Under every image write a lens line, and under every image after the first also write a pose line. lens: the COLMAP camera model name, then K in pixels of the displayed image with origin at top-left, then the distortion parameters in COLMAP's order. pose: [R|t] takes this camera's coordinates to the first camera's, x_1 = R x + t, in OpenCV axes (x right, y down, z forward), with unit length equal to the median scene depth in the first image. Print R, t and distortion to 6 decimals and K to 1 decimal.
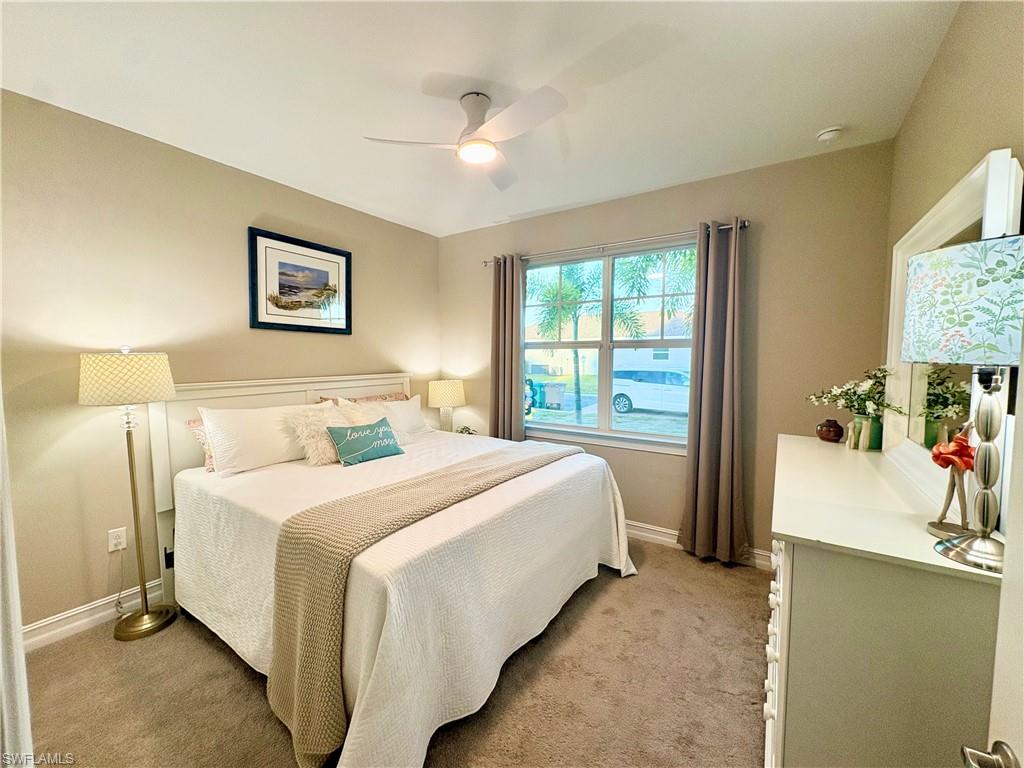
lens RADIAL K [[409.1, 0, 512.7], [0, 409.1, 382.4], [0, 0, 1]] dist [0.000725, 0.000087]
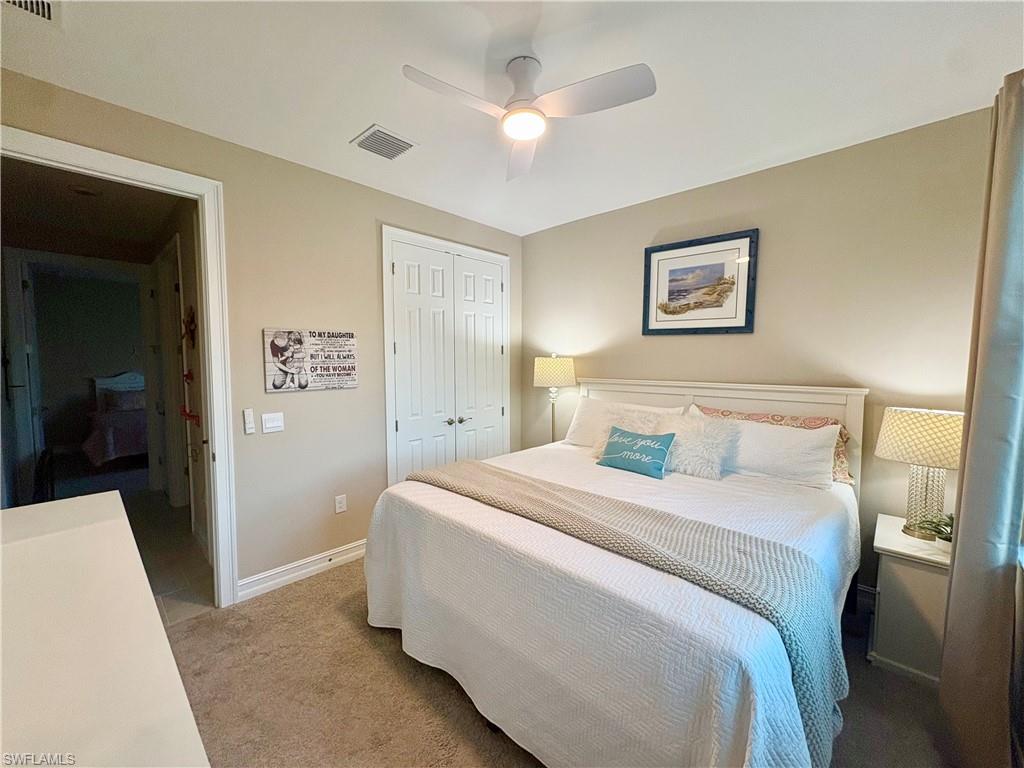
lens RADIAL K [[409.1, 0, 512.4], [0, 409.1, 384.0], [0, 0, 1]] dist [0.000725, 0.000087]
pose [[-0.170601, 0.065915, -0.983133, 0.548116], [-0.065522, 0.994793, 0.078067, -0.057536], [0.983159, 0.077735, -0.165394, 0.788835]]
